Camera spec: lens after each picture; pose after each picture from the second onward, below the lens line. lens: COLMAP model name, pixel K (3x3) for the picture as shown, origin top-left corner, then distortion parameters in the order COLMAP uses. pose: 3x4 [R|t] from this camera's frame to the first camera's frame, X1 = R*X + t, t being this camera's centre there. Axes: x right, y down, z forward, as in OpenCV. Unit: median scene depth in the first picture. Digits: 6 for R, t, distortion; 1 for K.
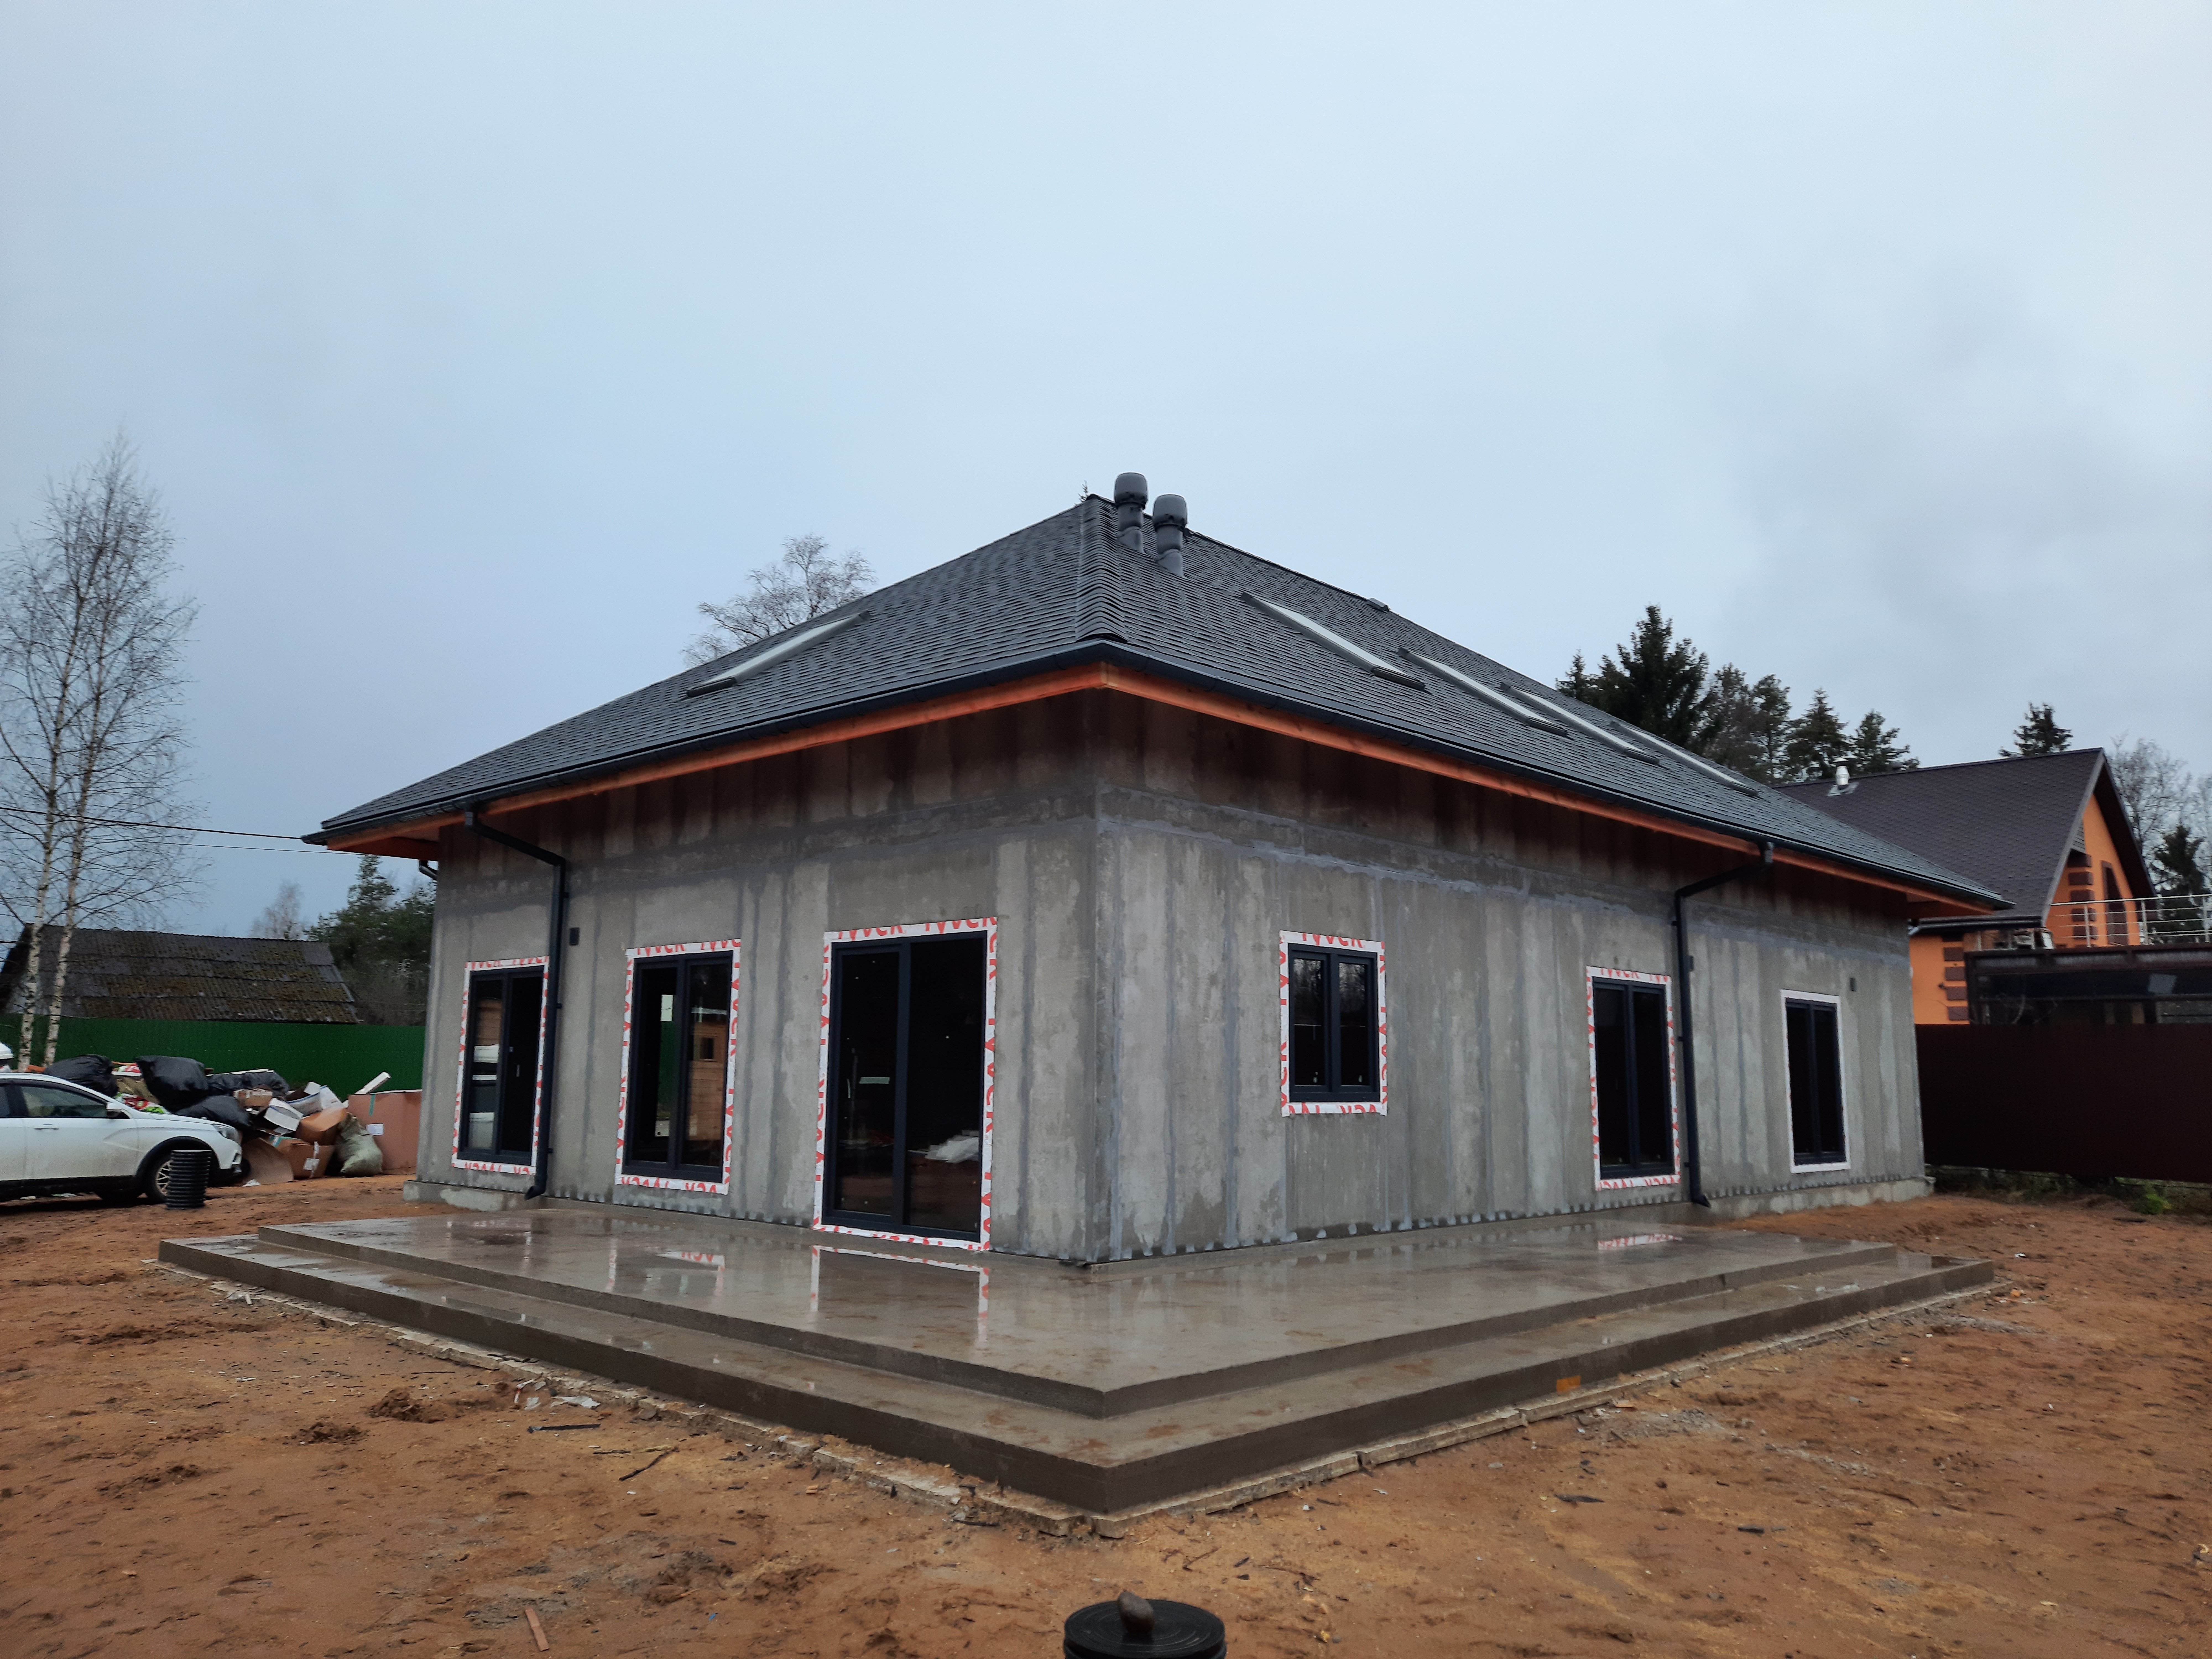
lens RADIAL K [[1599.5, 0, 1106.0], [0, 1599.5, 829.5], [0, 0, 1]] dist [0.083310, -0.000673]
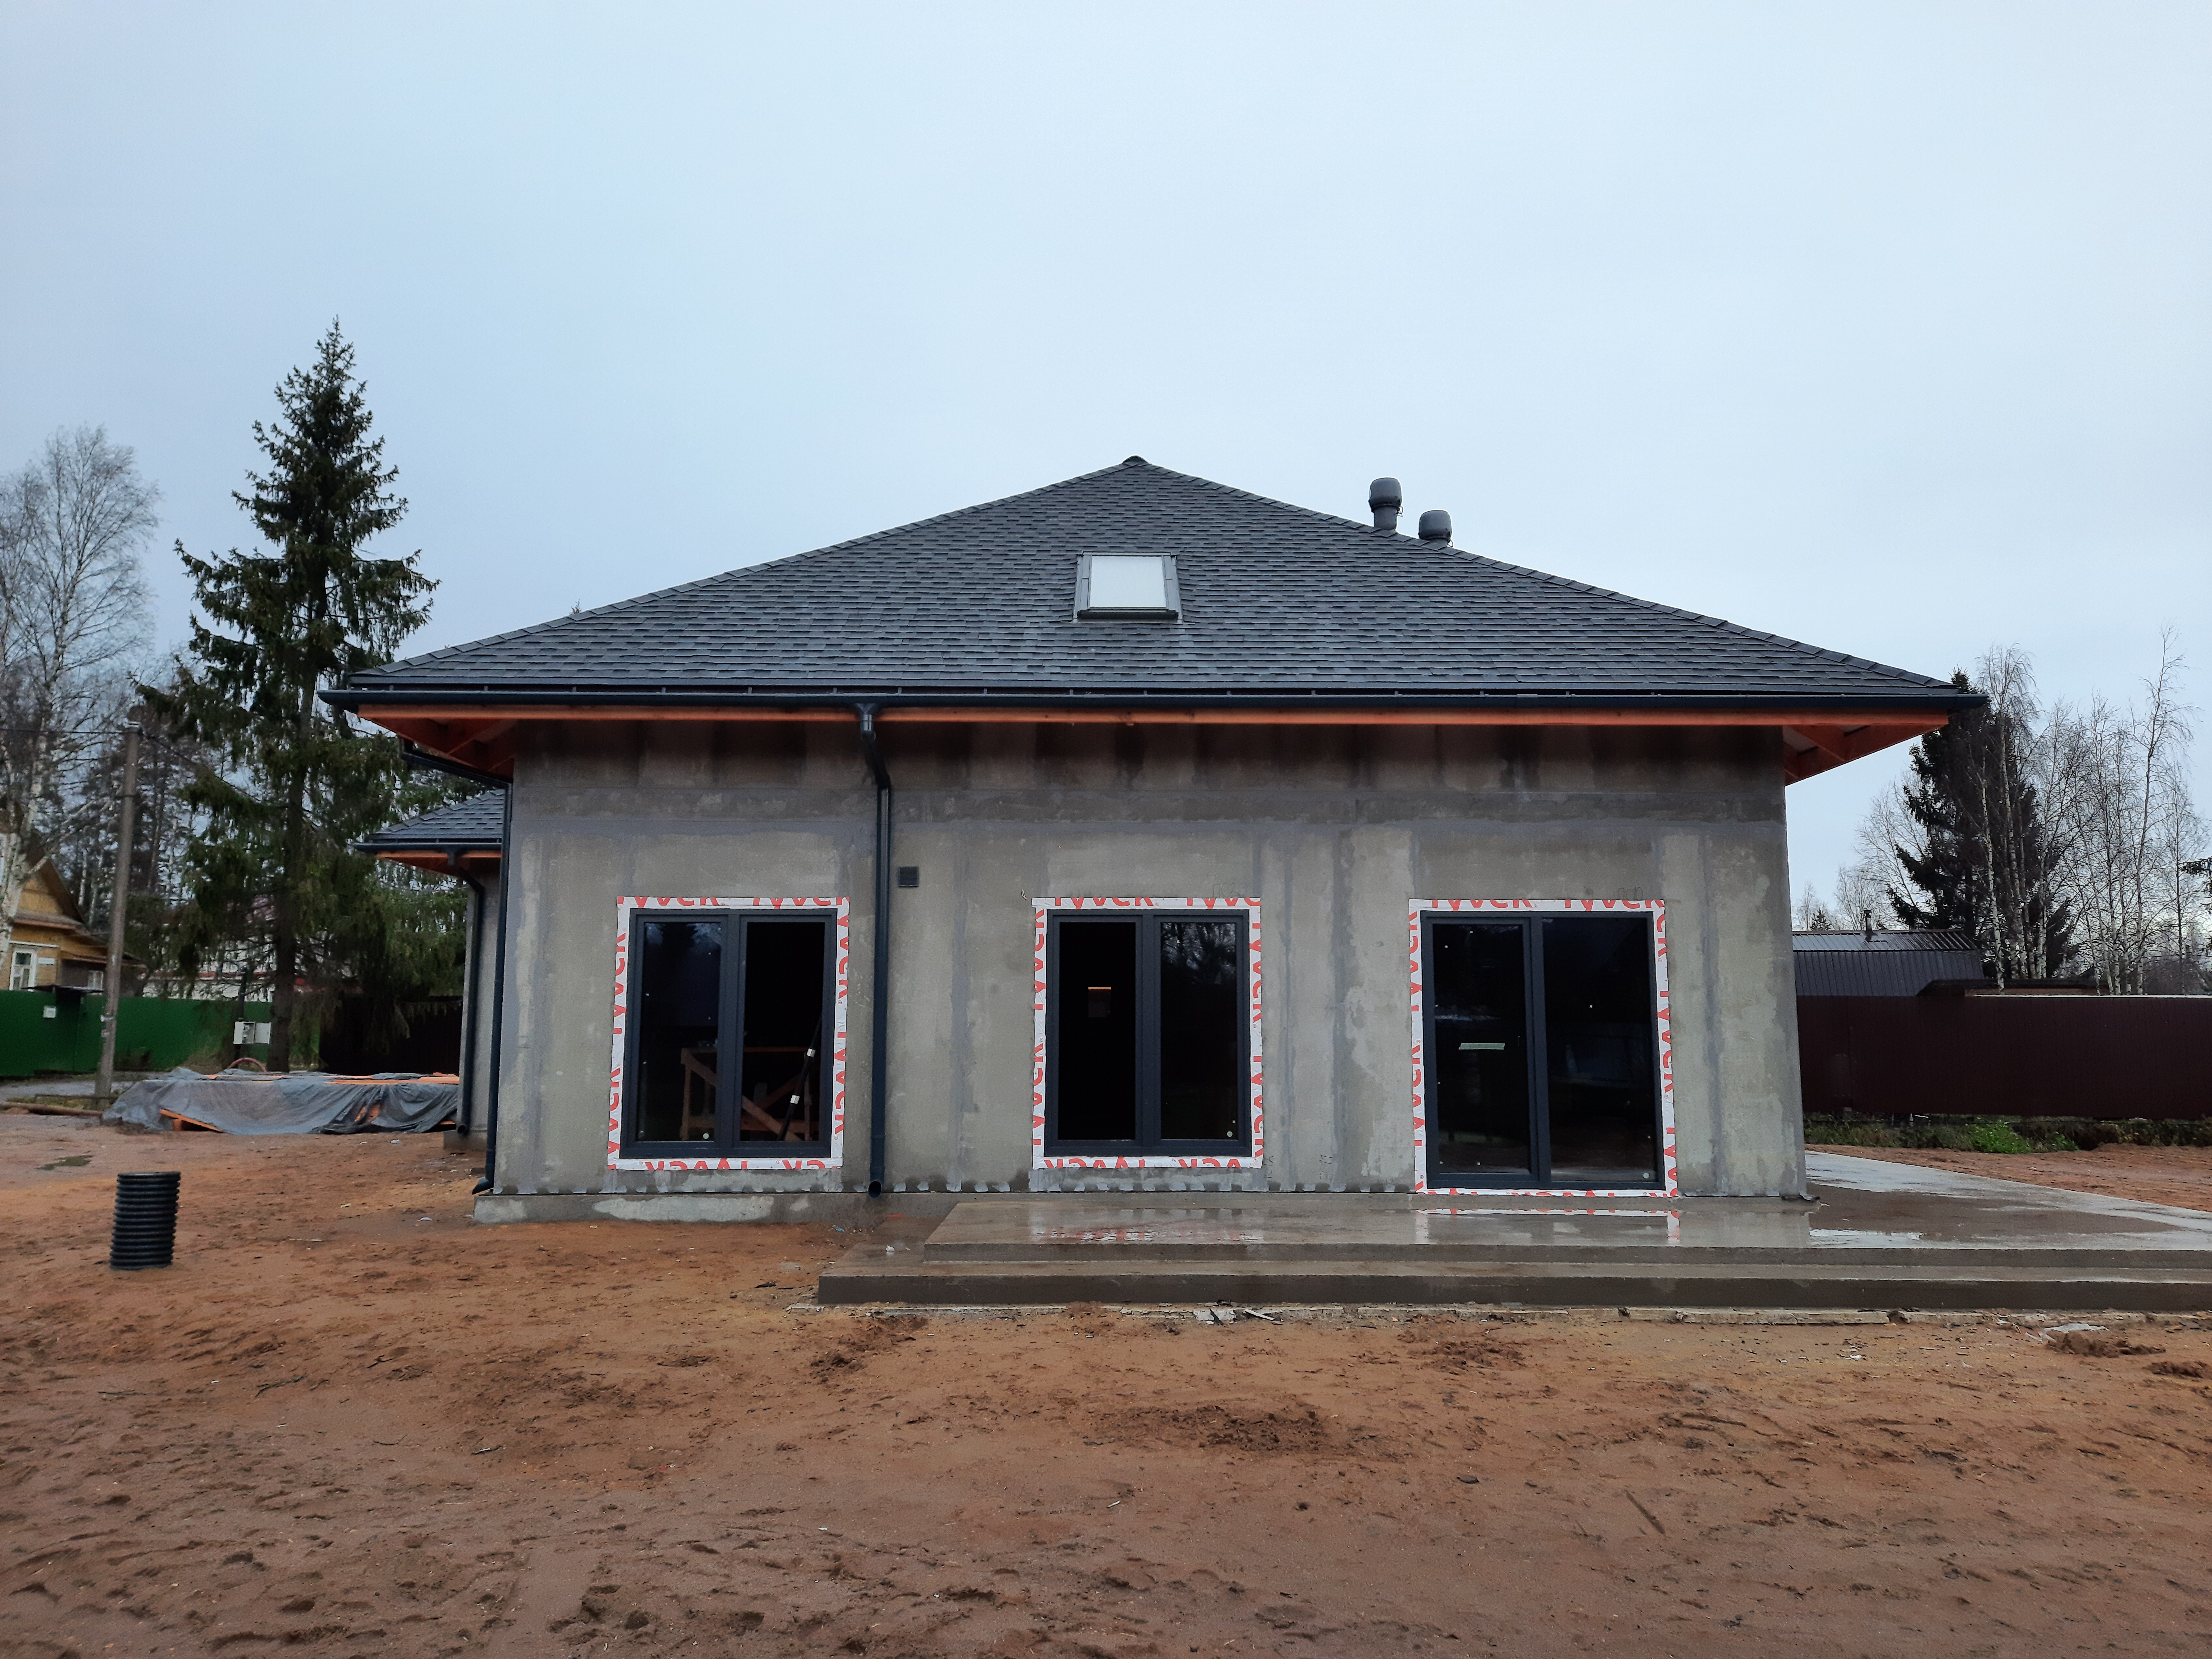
lens RADIAL K [[1599.5, 0, 1106.0], [0, 1599.5, 829.5], [0, 0, 1]] dist [0.083310, -0.000673]
pose [[0.698755, 0.074778, 0.711442, -1.032061], [-0.099953, 0.994972, -0.006408, 0.046290], [-0.708344, -0.066633, 0.702716, 0.437129]]
